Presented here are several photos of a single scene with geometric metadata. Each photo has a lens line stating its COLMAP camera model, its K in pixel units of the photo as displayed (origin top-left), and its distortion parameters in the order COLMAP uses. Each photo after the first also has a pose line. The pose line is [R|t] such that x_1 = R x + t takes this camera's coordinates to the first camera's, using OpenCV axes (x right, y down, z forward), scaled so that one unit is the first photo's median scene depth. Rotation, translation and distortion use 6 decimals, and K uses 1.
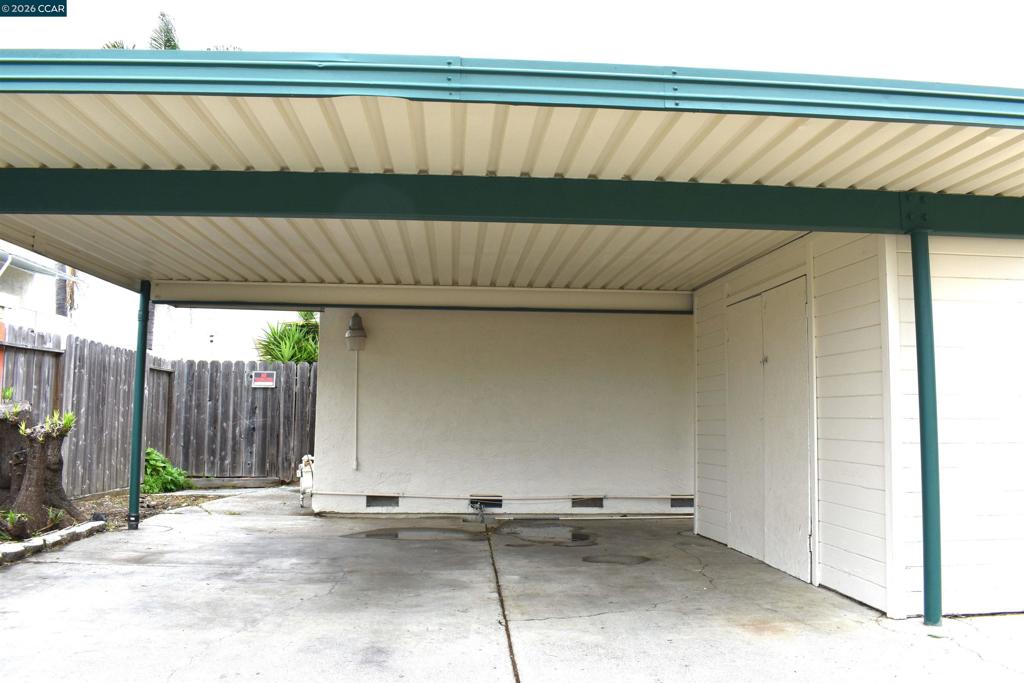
lens RADIAL K [[800.6, 0, 514.4], [0, 800.6, 341.4], [0, 0, 1]] dist [-0.092890, 0.014188]
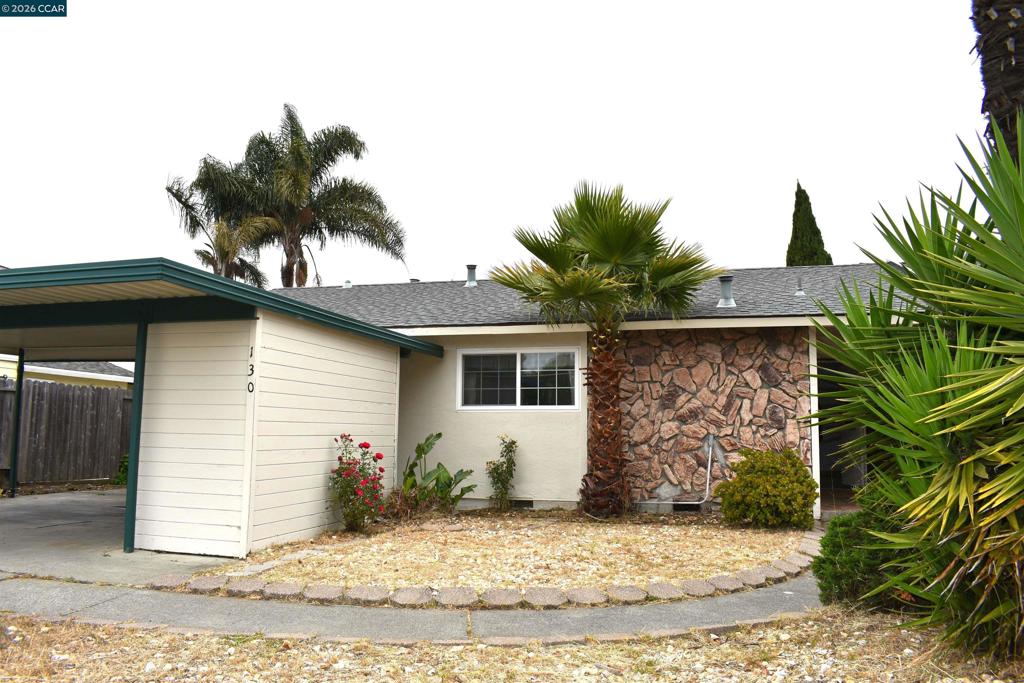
lens RADIAL K [[800.6, 0, 510.0], [0, 800.6, 340.0], [0, 0, 1]] dist [-0.092890, 0.014188]
pose [[0.940968, -0.039509, -0.336183, 0.846188], [0.031841, 0.999092, -0.028295, -0.012775], [0.336996, 0.015920, 0.941372, -0.151812]]
